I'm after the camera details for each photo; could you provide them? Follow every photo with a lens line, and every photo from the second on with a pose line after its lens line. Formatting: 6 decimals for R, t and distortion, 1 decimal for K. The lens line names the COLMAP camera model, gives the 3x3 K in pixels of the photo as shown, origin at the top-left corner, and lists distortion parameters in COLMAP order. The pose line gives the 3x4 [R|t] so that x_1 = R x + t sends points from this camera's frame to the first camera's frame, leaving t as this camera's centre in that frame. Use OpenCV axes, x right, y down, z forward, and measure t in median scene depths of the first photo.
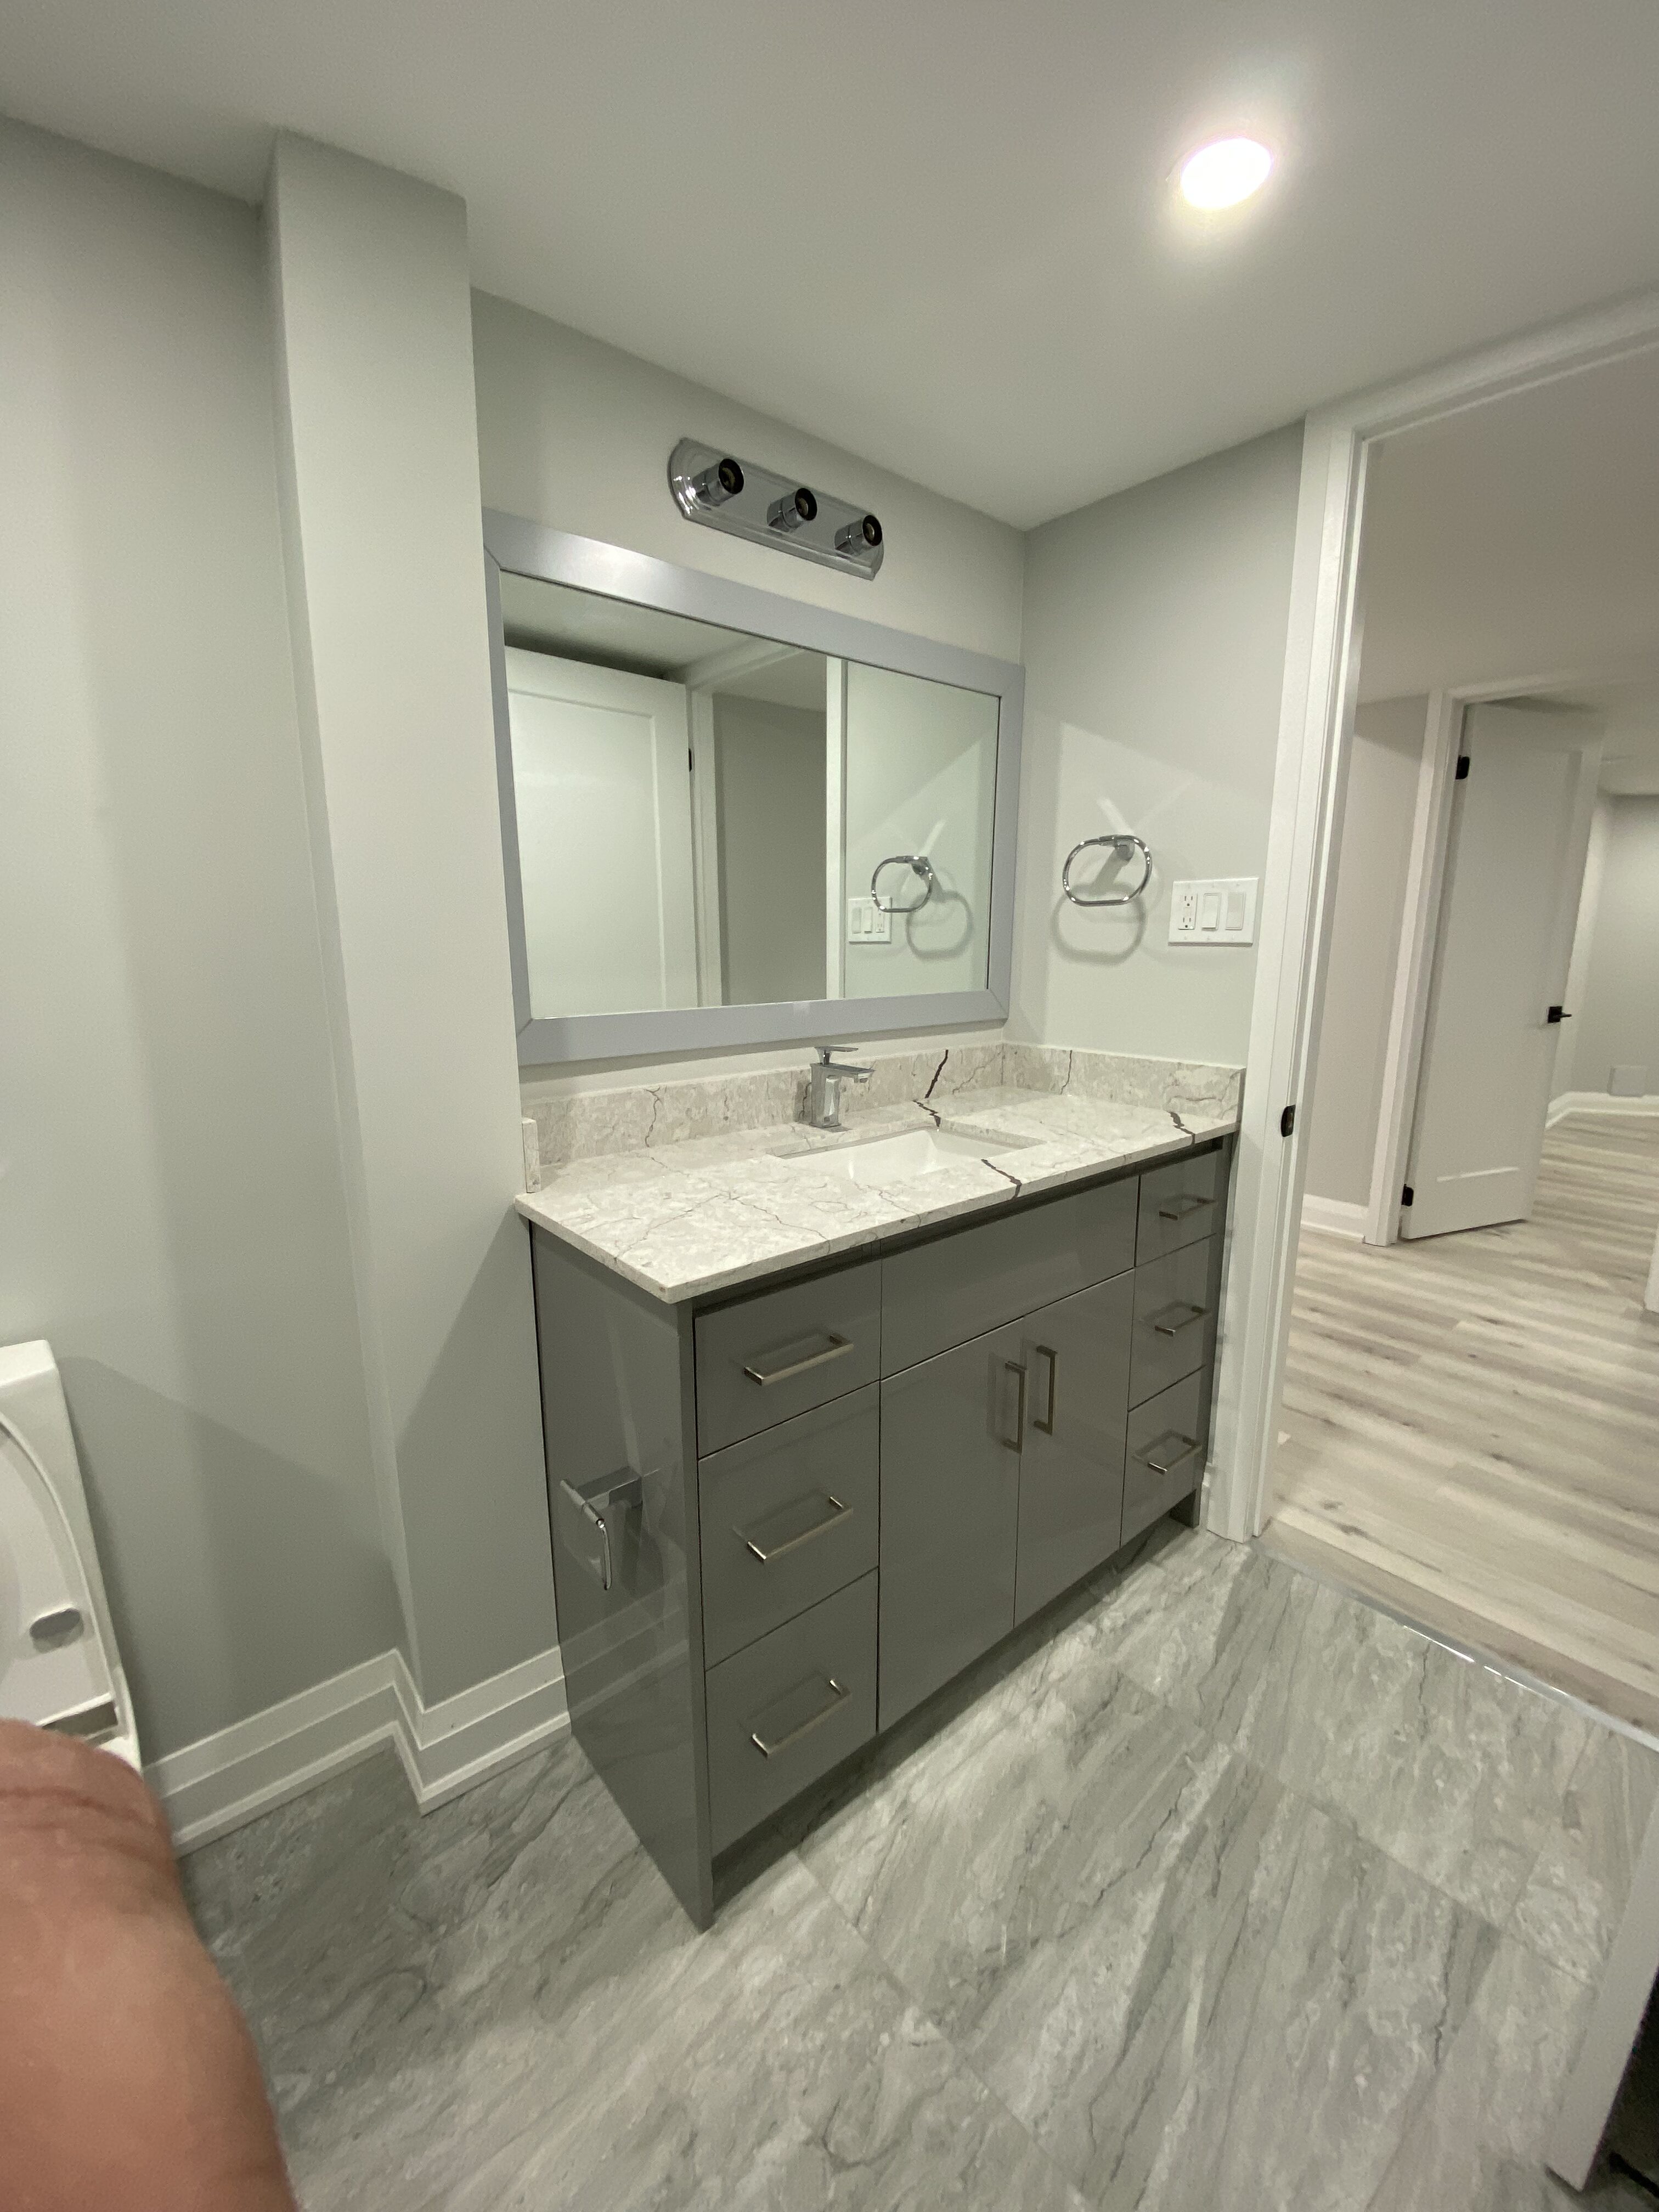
lens RADIAL K [[904.9, 0, 808.9], [0, 904.9, 1115.5], [0, 0, 1]] dist [-0.022716, -0.004417]
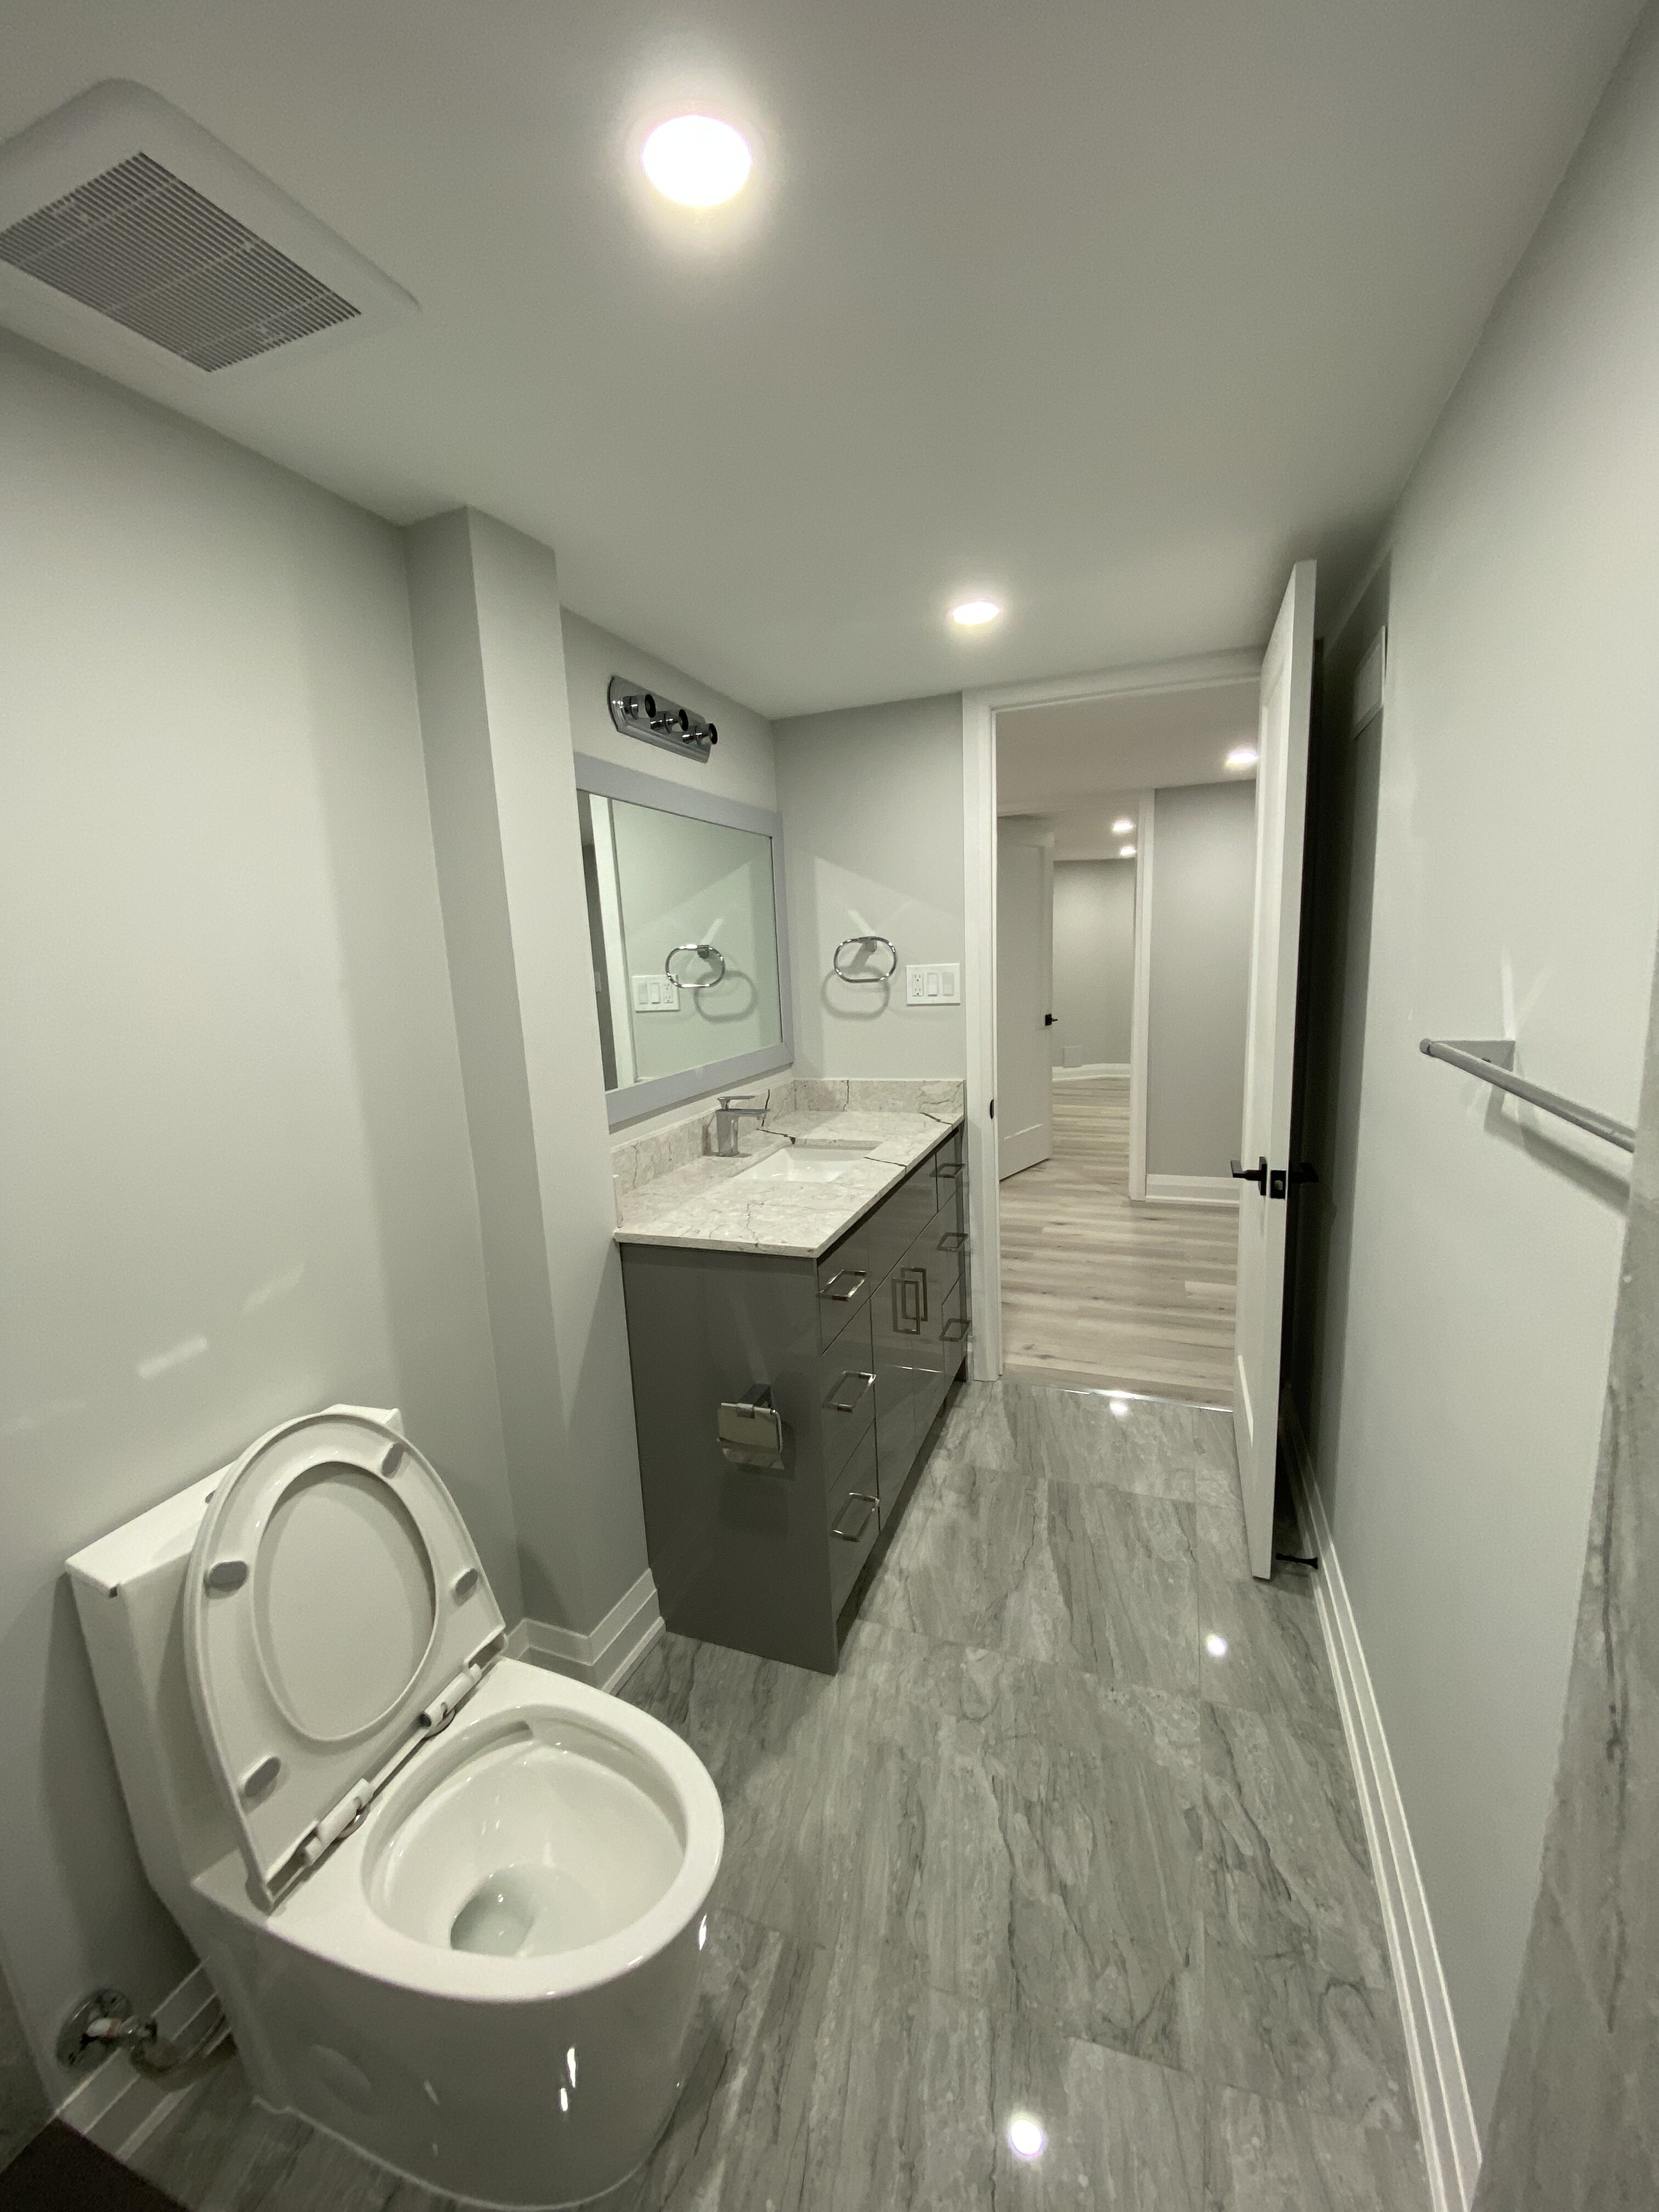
lens RADIAL K [[904.9, 0, 820.4], [0, 904.9, 1112.6], [0, 0, 1]] dist [-0.022716, -0.004417]
pose [[0.867103, -0.126963, 0.481677, -0.537014], [0.141665, 0.989897, 0.005899, -0.042022], [-0.477560, 0.063122, 0.876329, -0.291740]]
